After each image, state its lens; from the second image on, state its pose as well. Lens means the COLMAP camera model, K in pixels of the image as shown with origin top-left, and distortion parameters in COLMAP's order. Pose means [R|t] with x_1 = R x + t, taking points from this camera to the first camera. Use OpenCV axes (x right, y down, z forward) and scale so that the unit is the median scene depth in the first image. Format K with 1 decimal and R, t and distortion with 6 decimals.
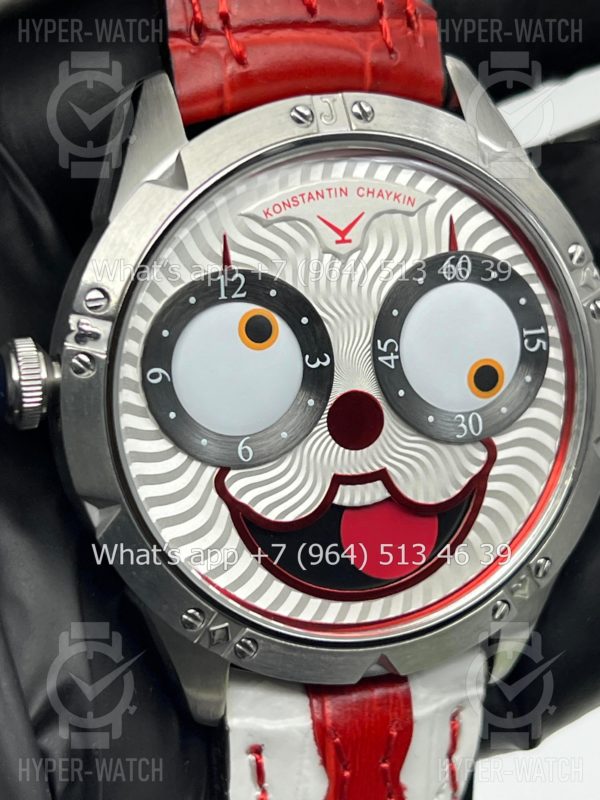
lens RADIAL K [[1891.7, 0, 292.0], [0, 1891.7, 394.8], [0, 0, 1]] dist [0.256834, 0.000000]
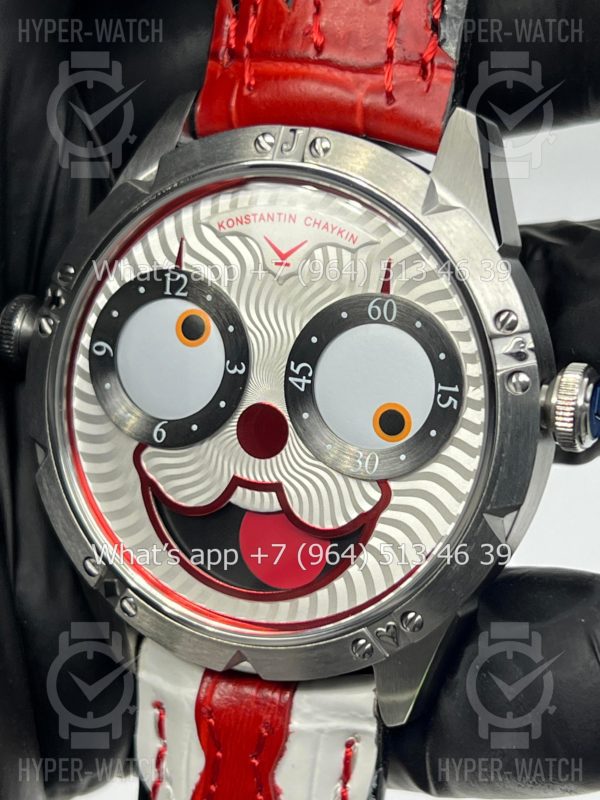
lens RADIAL K [[1891.7, 0, 295.2], [0, 1891.7, 400.9], [0, 0, 1]] dist [0.256834, 0.000000]
pose [[0.764691, 0.210176, -0.609158, 0.691853], [-0.218050, 0.973946, 0.062314, -0.073262], [0.606384, 0.085176, 0.790597, 0.167031]]
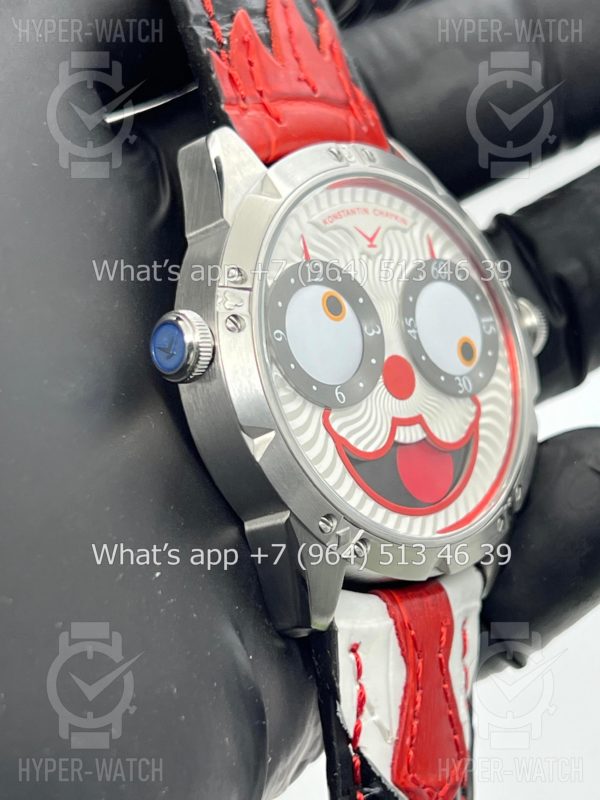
lens RADIAL K [[1891.7, 0, 297.8], [0, 1891.7, 392.2], [0, 0, 1]] dist [0.256834, 0.000000]
pose [[0.898888, -0.043730, 0.435991, -0.598388], [0.156253, 0.961584, -0.225700, 0.306680], [-0.409373, 0.271004, 0.871189, -0.107603]]
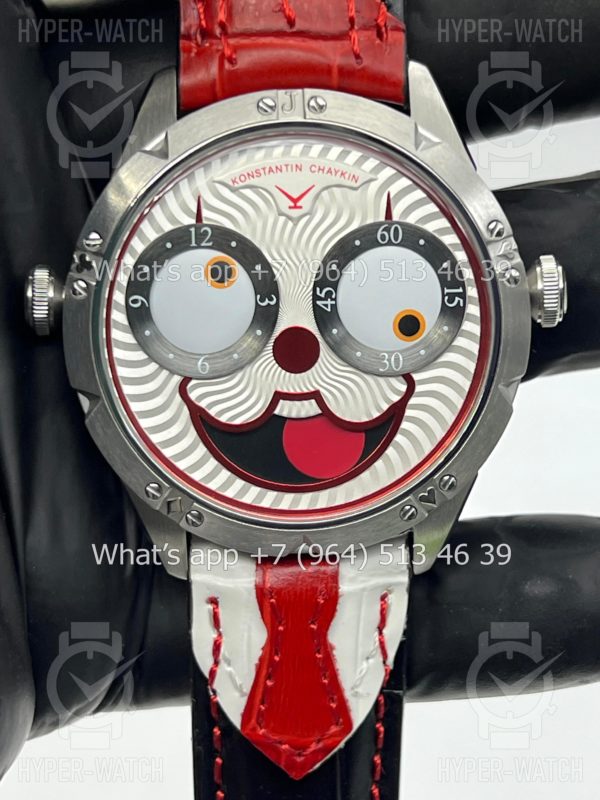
lens RADIAL K [[1891.7, 0, 296.9], [0, 1891.7, 414.0], [0, 0, 1]] dist [0.256834, 0.000000]
pose [[0.956842, 0.088219, -0.276894, 0.386939], [-0.081504, 0.996034, 0.035688, 0.010978], [0.278944, -0.011580, 0.960237, -0.213459]]
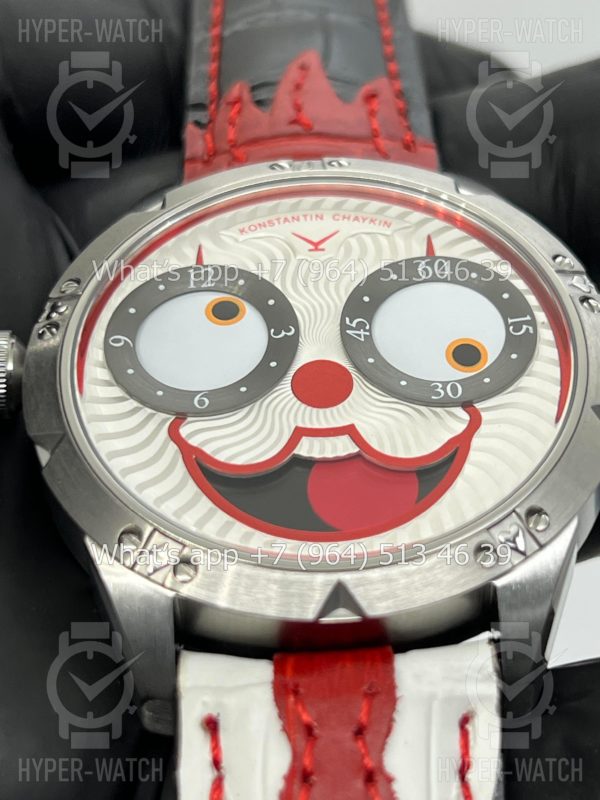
lens RADIAL K [[1891.7, 0, 296.2], [0, 1891.7, 400.1], [0, 0, 1]] dist [0.256834, 0.000000]
pose [[0.947100, -0.161302, -0.277459, 0.289188], [-0.065538, 0.749102, -0.659205, 0.661046], [0.314176, 0.642517, 0.698903, 0.320070]]
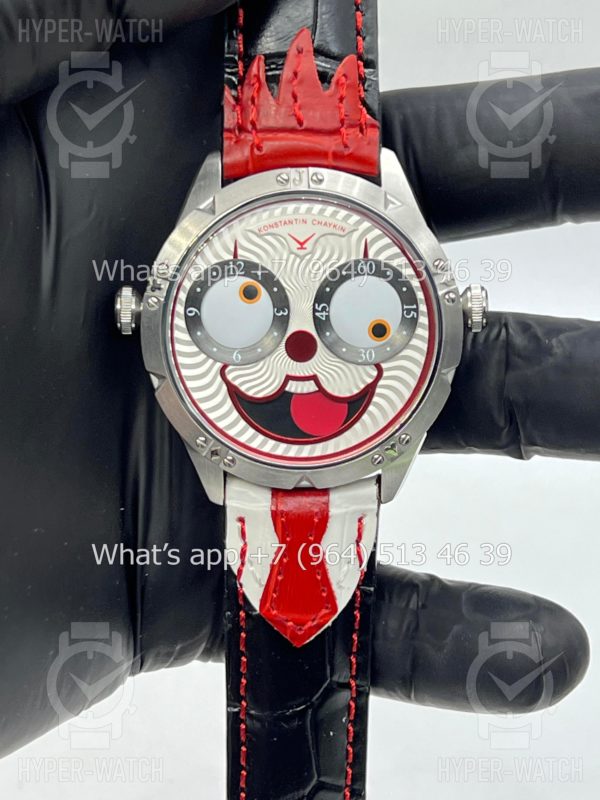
lens RADIAL K [[1891.7, 0, 277.7], [0, 1891.7, 399.3], [0, 0, 1]] dist [0.256834, 0.000000]
pose [[0.952152, 0.097491, -0.289660, 0.547121], [-0.093125, 0.995236, 0.028855, 0.013842], [0.291093, -0.000500, 0.956695, -0.759770]]
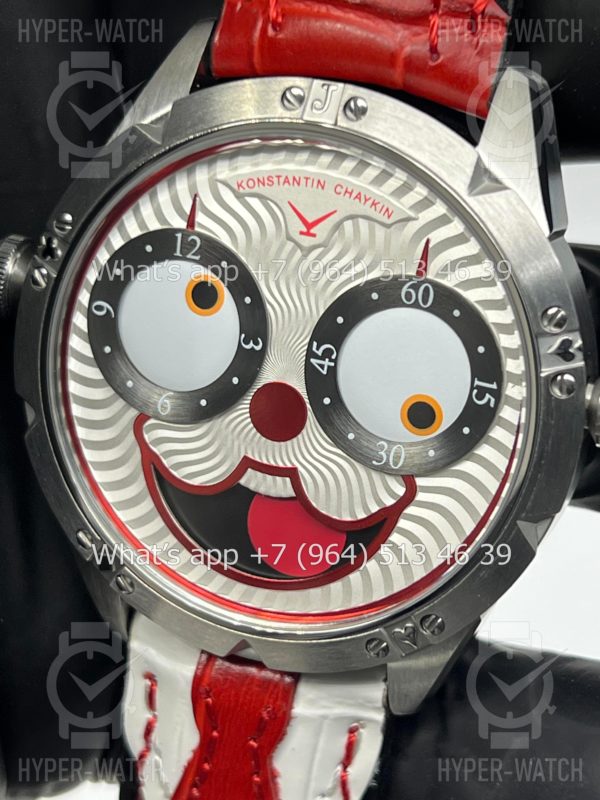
lens RADIAL K [[1891.7, 0, 304.7], [0, 1891.7, 399.7], [0, 0, 1]] dist [0.256834, 0.000000]
pose [[0.791329, 0.325043, -0.517827, 0.551888], [-0.259729, 0.945465, 0.196562, -0.189579], [0.553479, -0.021050, 0.832597, 0.186558]]
